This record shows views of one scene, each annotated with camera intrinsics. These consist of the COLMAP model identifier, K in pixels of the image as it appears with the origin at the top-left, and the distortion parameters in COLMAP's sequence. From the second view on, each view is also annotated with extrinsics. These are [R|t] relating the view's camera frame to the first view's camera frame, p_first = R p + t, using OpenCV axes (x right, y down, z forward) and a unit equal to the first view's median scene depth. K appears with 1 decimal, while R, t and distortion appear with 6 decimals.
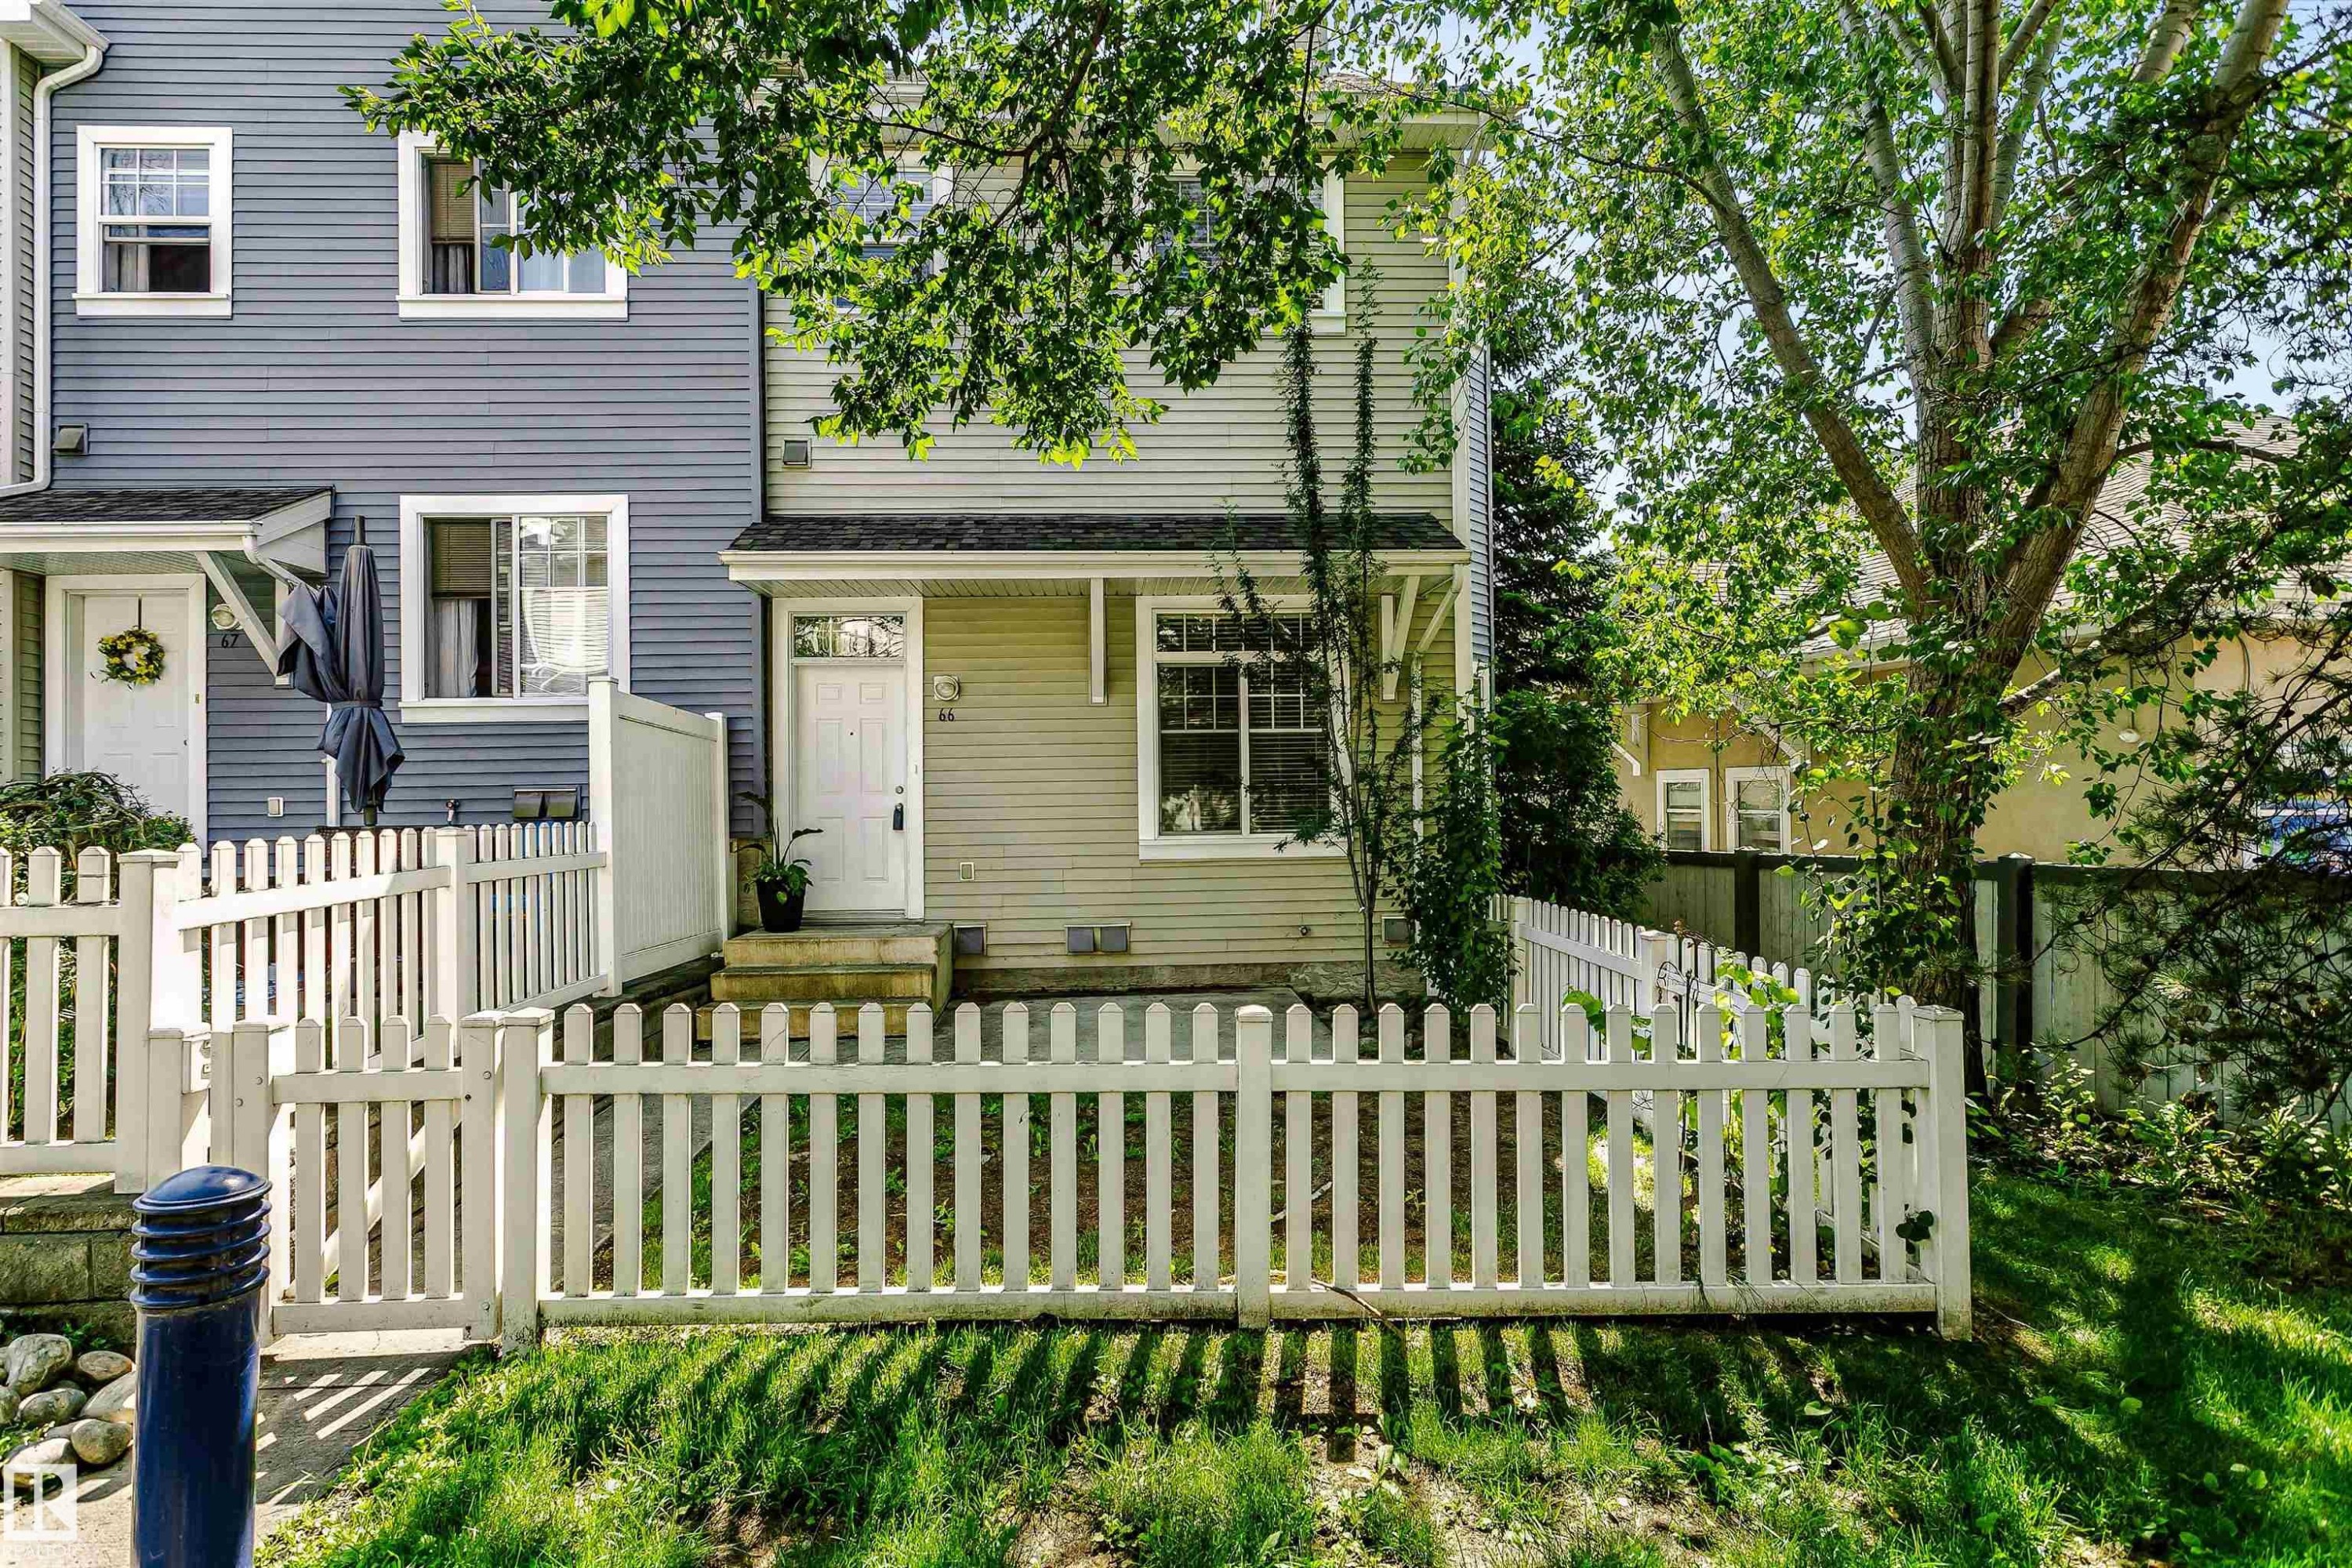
lens RADIAL K [[1150.6, 0, 1157.5], [0, 1150.6, 784.1], [0, 0, 1]] dist [0.000954, 0.000998]
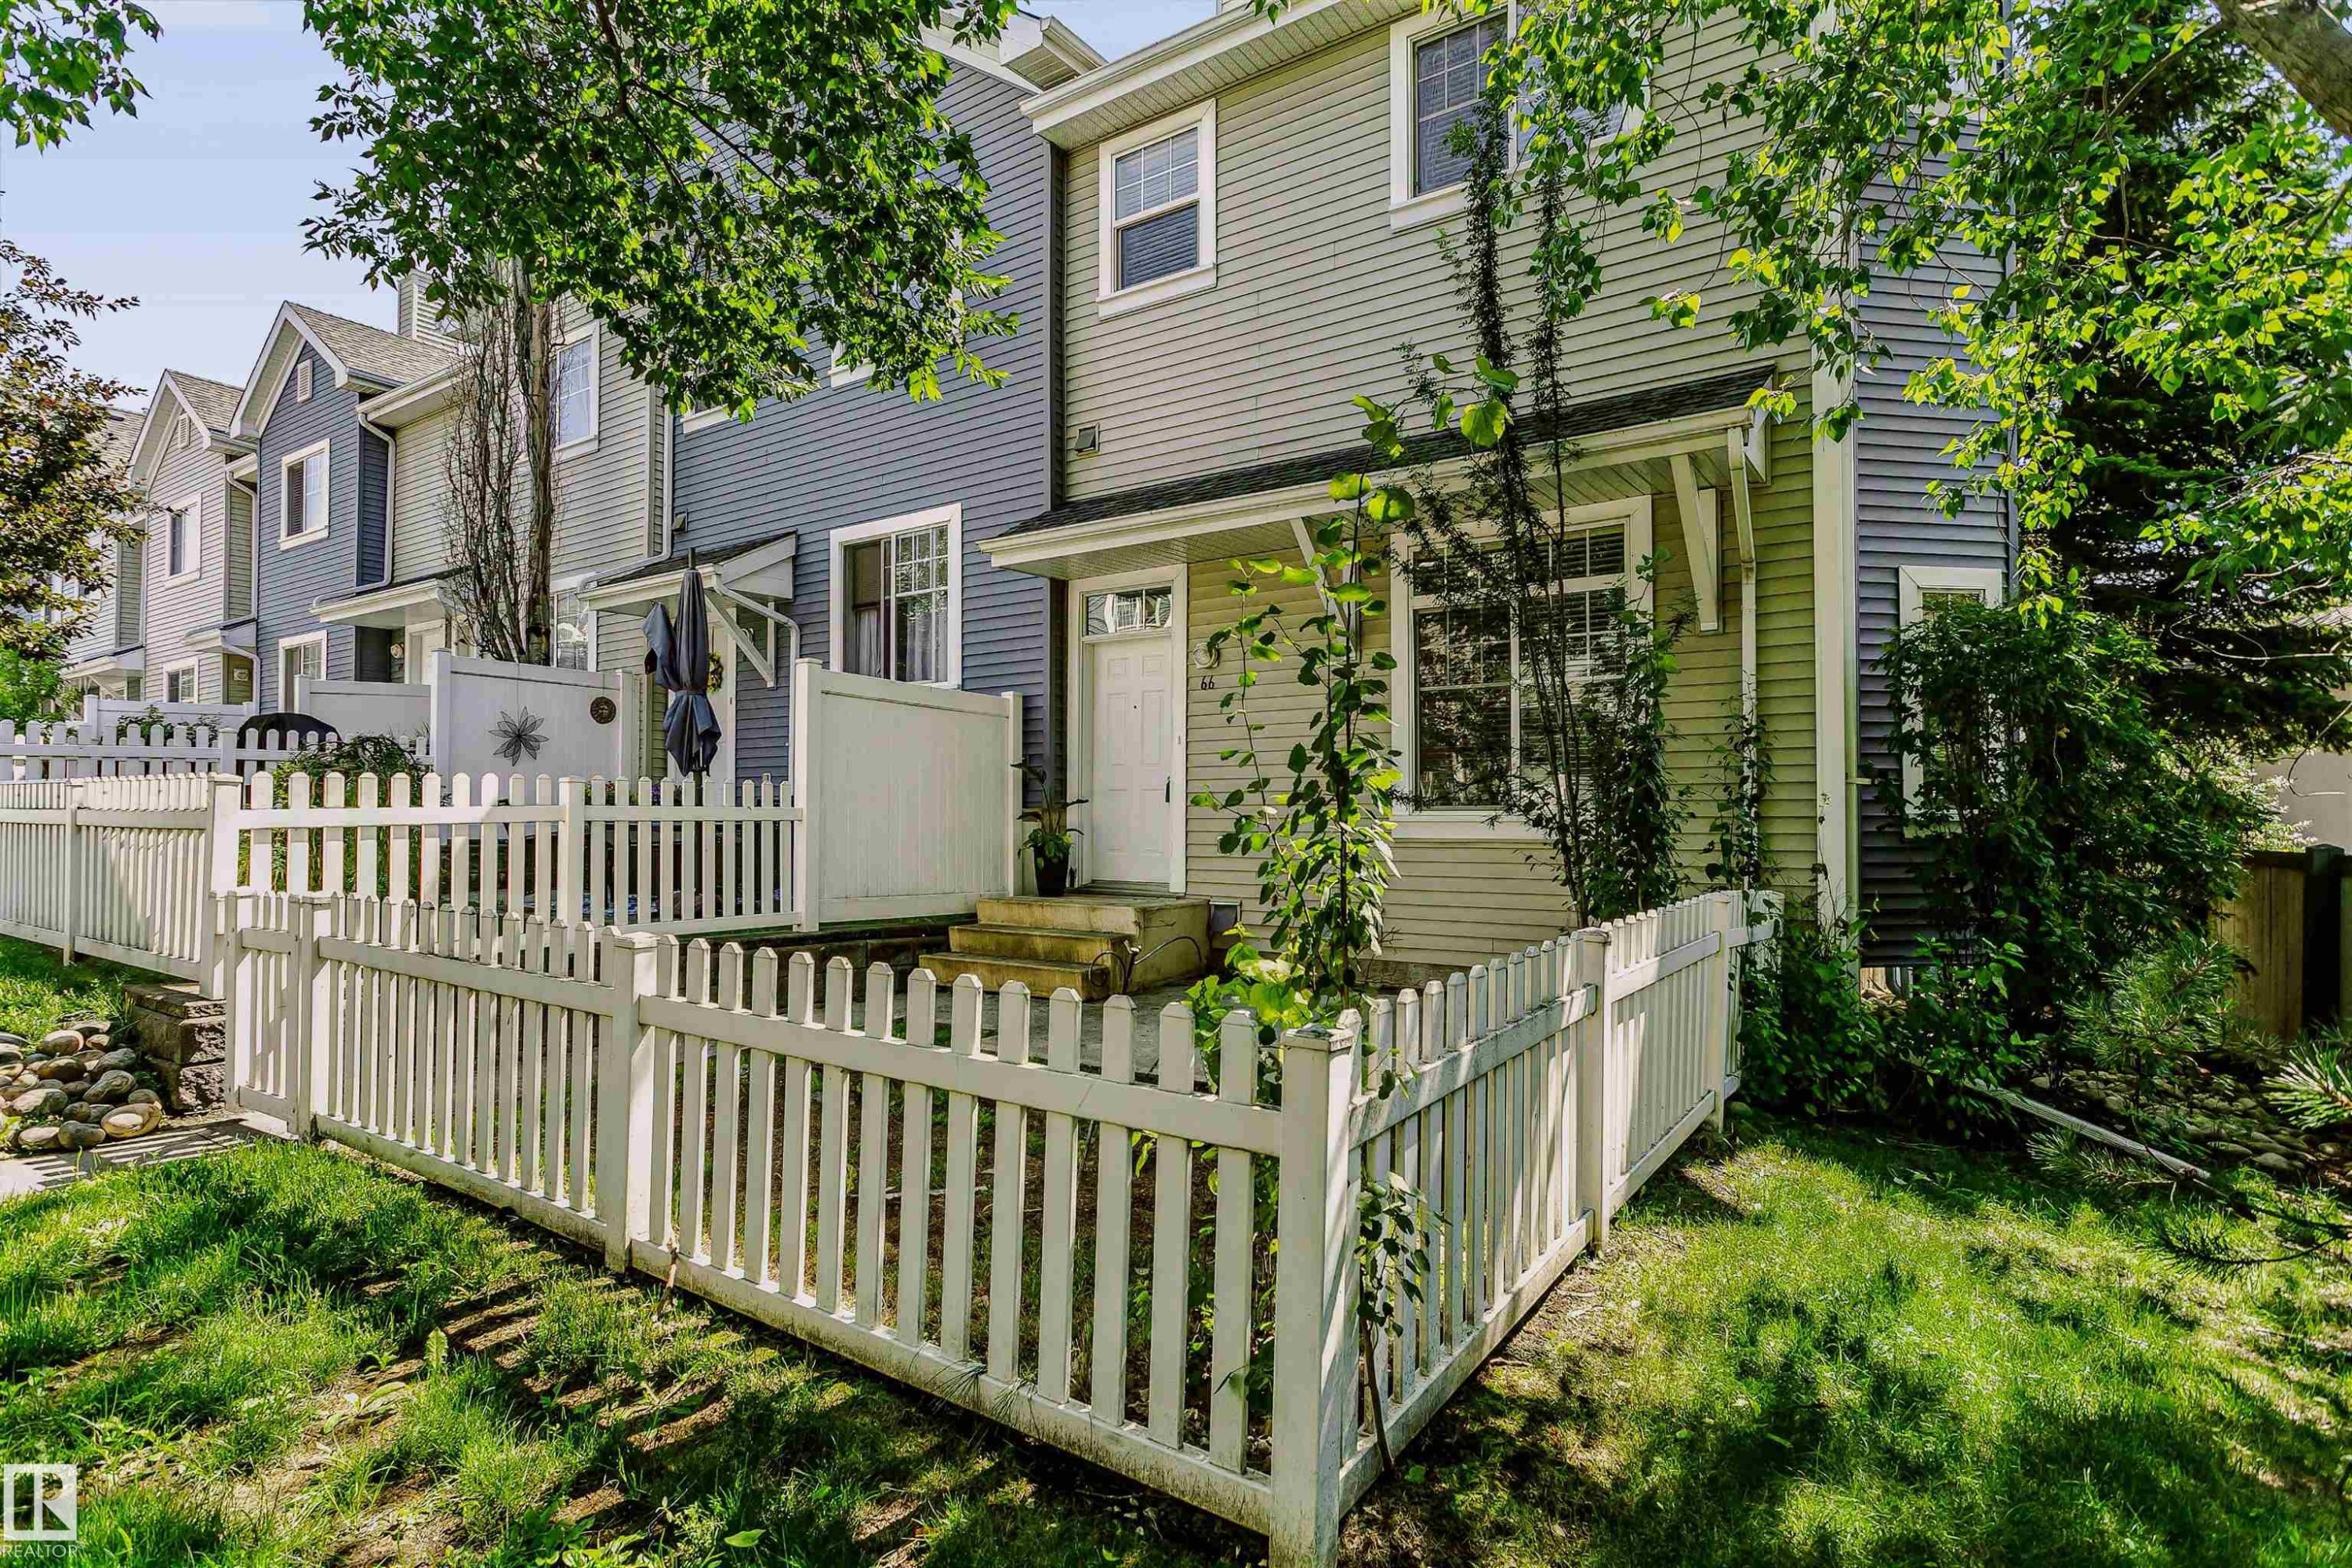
lens RADIAL K [[1150.6, 0, 1157.5], [0, 1150.6, 784.1], [0, 0, 1]] dist [0.000954, 0.000998]
pose [[0.795334, 0.002201, -0.606167, 0.384871], [-0.006699, 0.999964, -0.005159, 0.029756], [0.606134, 0.008164, 0.795321, 0.221823]]
